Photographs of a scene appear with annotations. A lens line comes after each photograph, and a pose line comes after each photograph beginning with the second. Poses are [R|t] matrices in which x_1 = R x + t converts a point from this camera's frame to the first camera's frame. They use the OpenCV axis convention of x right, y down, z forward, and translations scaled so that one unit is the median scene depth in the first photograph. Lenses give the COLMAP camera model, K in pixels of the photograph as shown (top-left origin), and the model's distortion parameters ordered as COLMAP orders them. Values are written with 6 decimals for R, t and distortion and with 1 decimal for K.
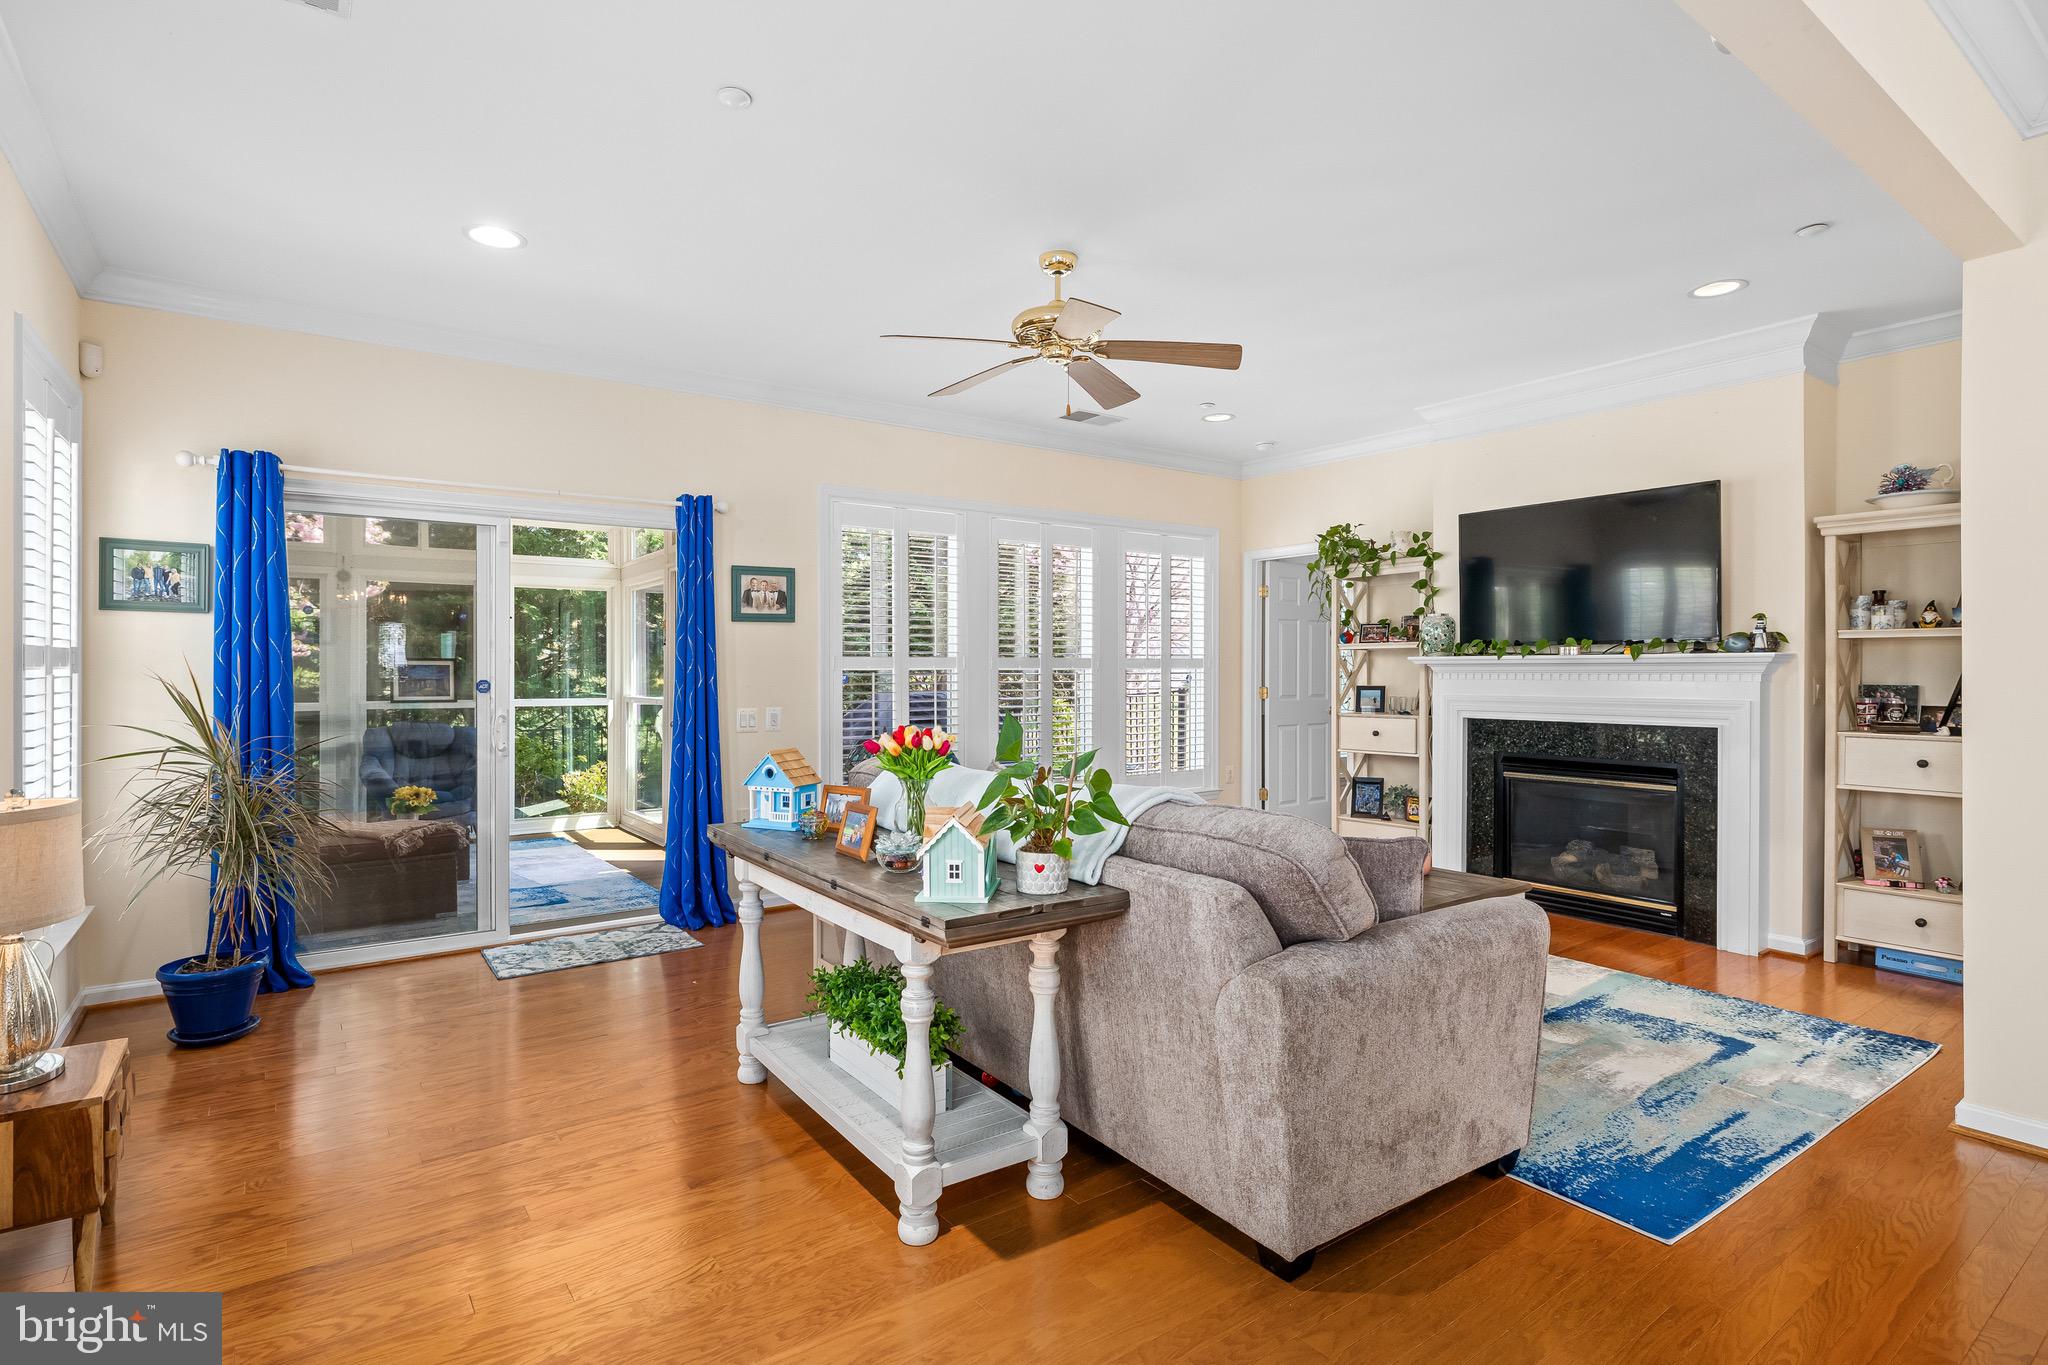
lens RADIAL K [[1017.2, 0, 1026.6], [0, 1017.2, 676.8], [0, 0, 1]] dist [-0.004145, 0.000019]
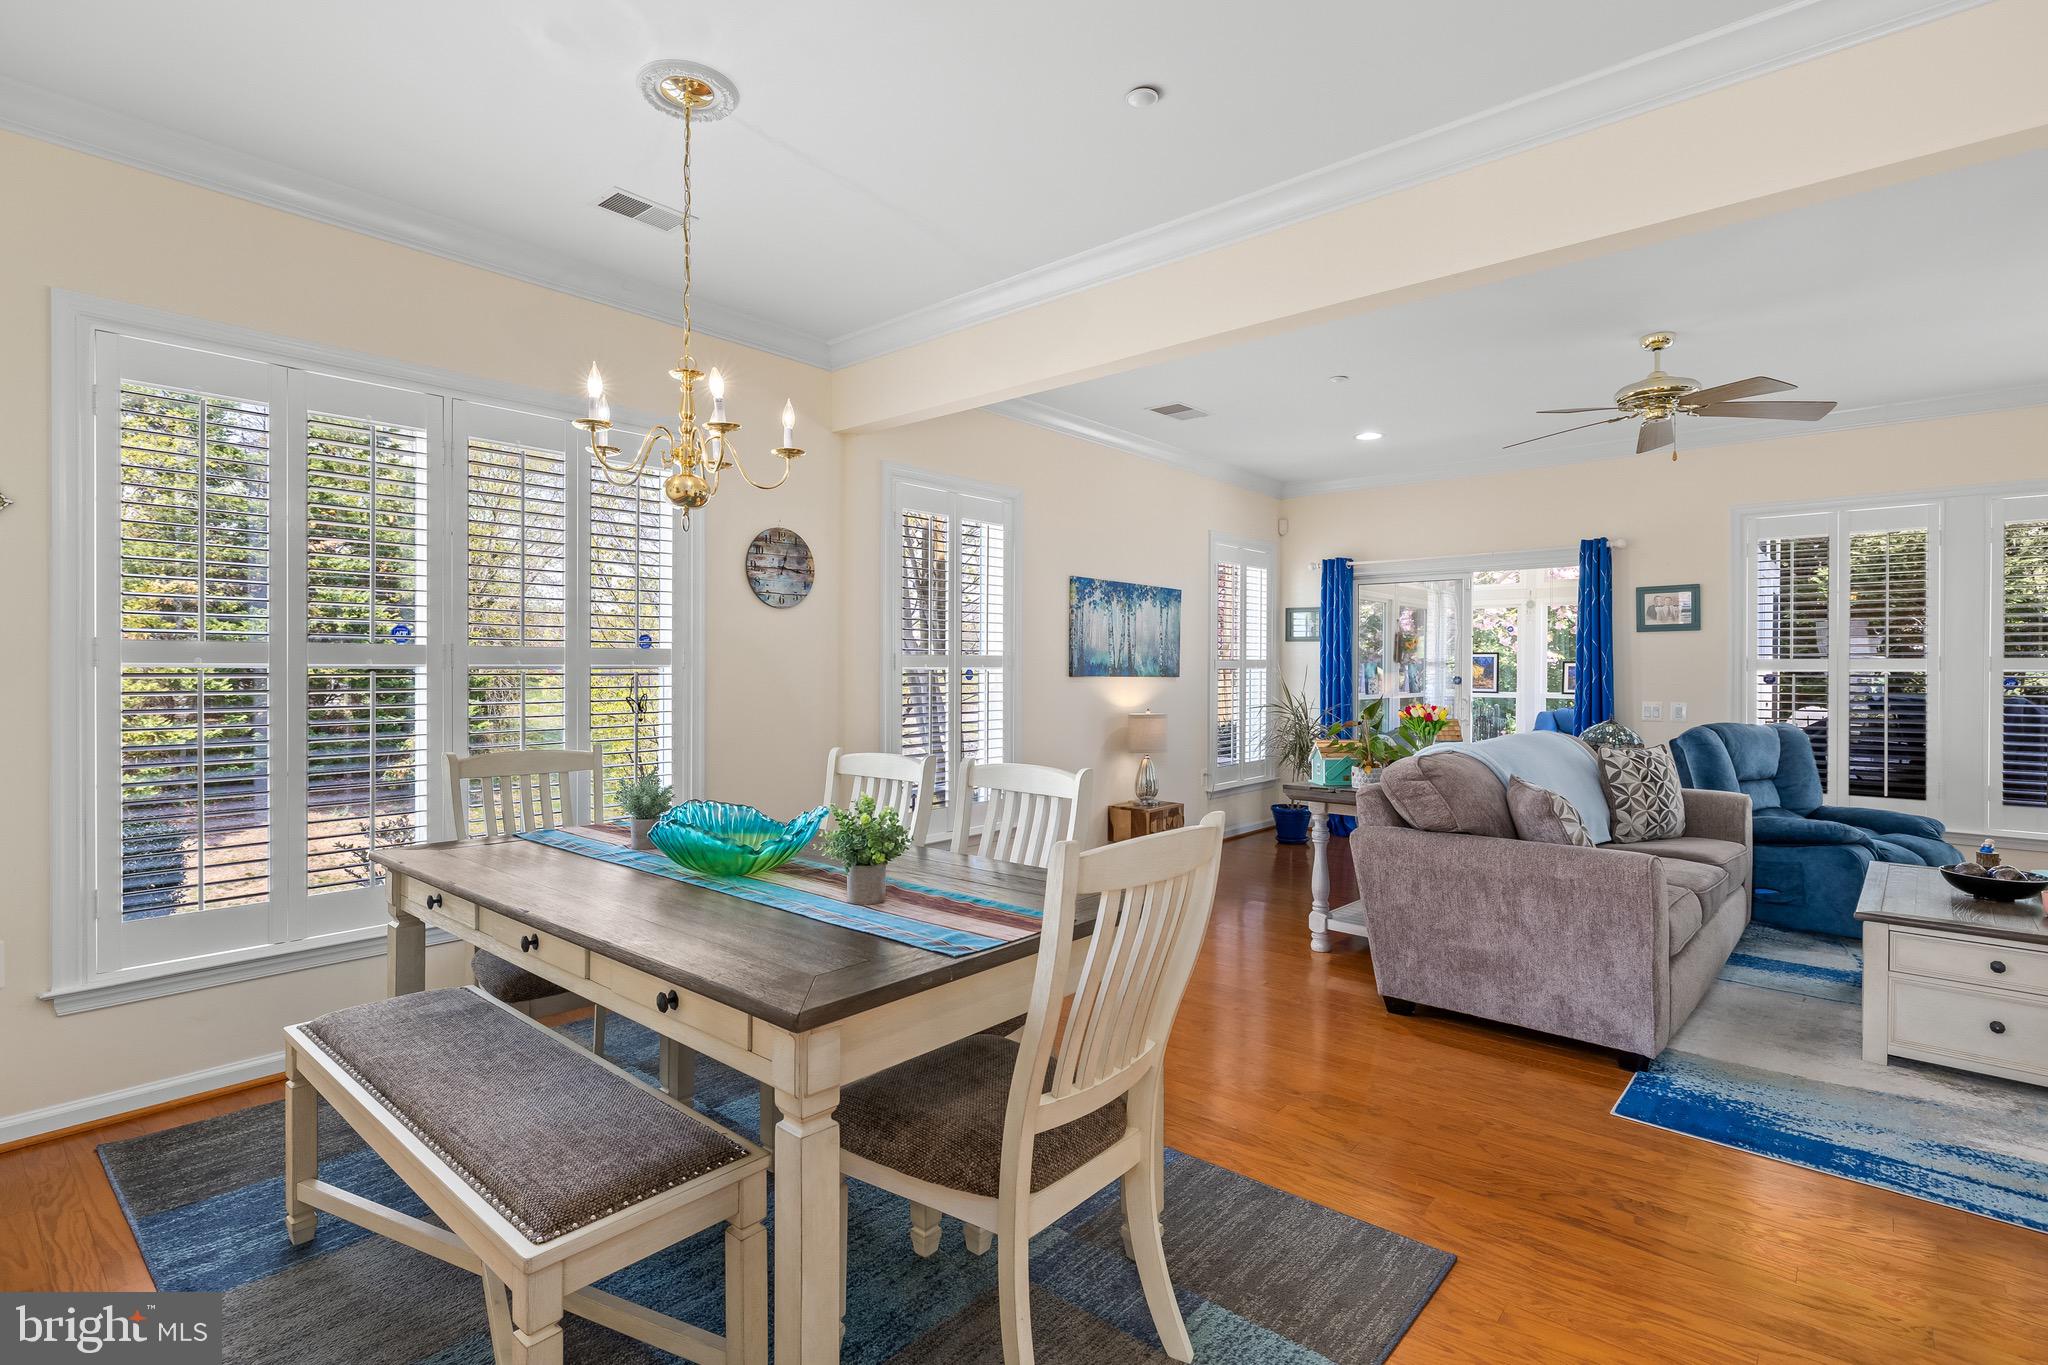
lens RADIAL K [[983.1, 0, 1023.7], [0, 983.1, 674.6], [0, 0, 1]] dist [0.001011, 0.000246]
pose [[0.225846, 0.005624, -0.974147, 1.076534], [-0.008104, 0.999960, 0.003894, -0.001167], [0.974129, 0.007015, 0.225883, -0.012884]]
